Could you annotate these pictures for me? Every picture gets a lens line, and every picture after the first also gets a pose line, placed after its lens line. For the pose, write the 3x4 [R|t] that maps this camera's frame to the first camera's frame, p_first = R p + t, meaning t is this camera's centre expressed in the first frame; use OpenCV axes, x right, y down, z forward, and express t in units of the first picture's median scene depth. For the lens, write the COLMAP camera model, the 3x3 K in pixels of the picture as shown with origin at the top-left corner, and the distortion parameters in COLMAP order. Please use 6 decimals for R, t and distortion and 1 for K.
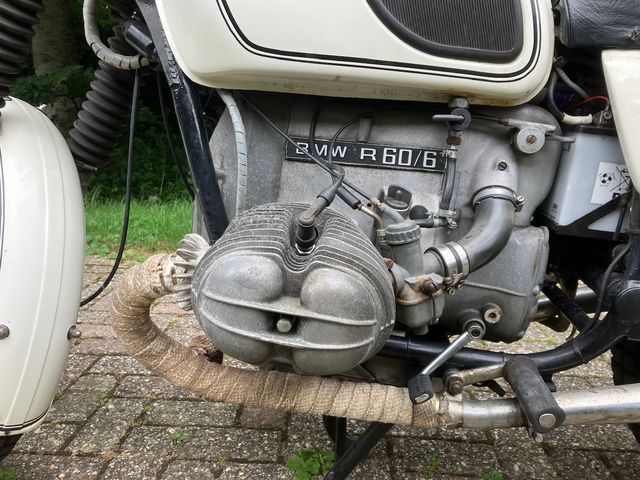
lens RADIAL K [[548.2, 0, 321.3], [0, 548.2, 226.6], [0, 0, 1]] dist [0.039902, -0.043339]
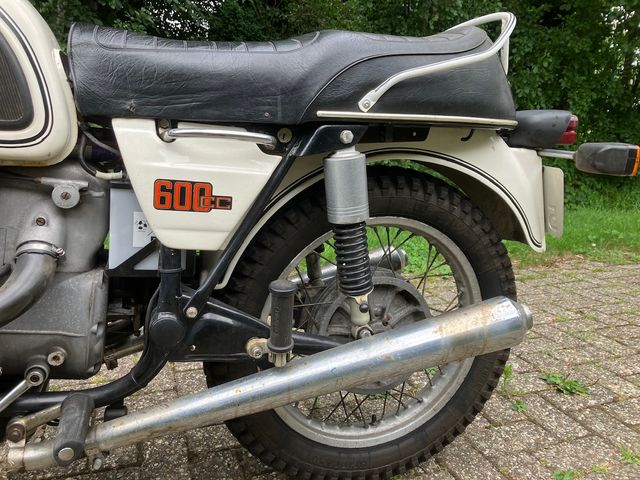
lens RADIAL K [[548.2, 0, 326.8], [0, 548.2, 224.3], [0, 0, 1]] dist [0.039902, -0.043339]
pose [[0.924743, -0.081651, 0.371729, 0.431972], [0.088623, 0.996064, -0.001678, -0.051306], [-0.370129, 0.034495, 0.928340, -0.208409]]
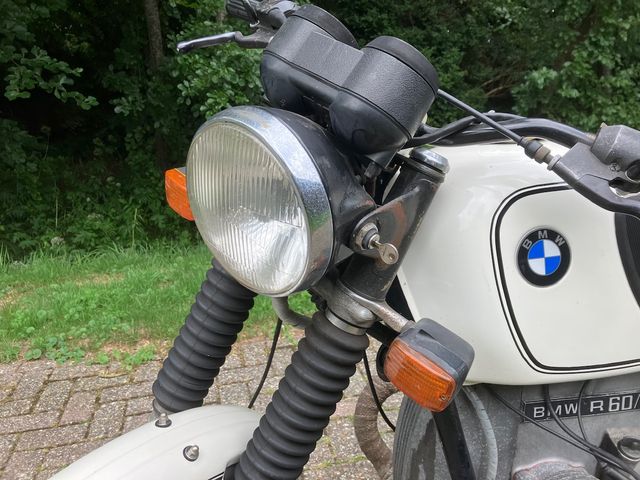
lens RADIAL K [[548.2, 0, 333.0], [0, 548.2, 229.8], [0, 0, 1]] dist [0.039902, -0.043339]
pose [[0.963342, -0.132696, 0.233161, -0.607118], [0.118093, 0.990122, 0.075575, -0.609430], [-0.240887, -0.045269, 0.969497, 0.106903]]
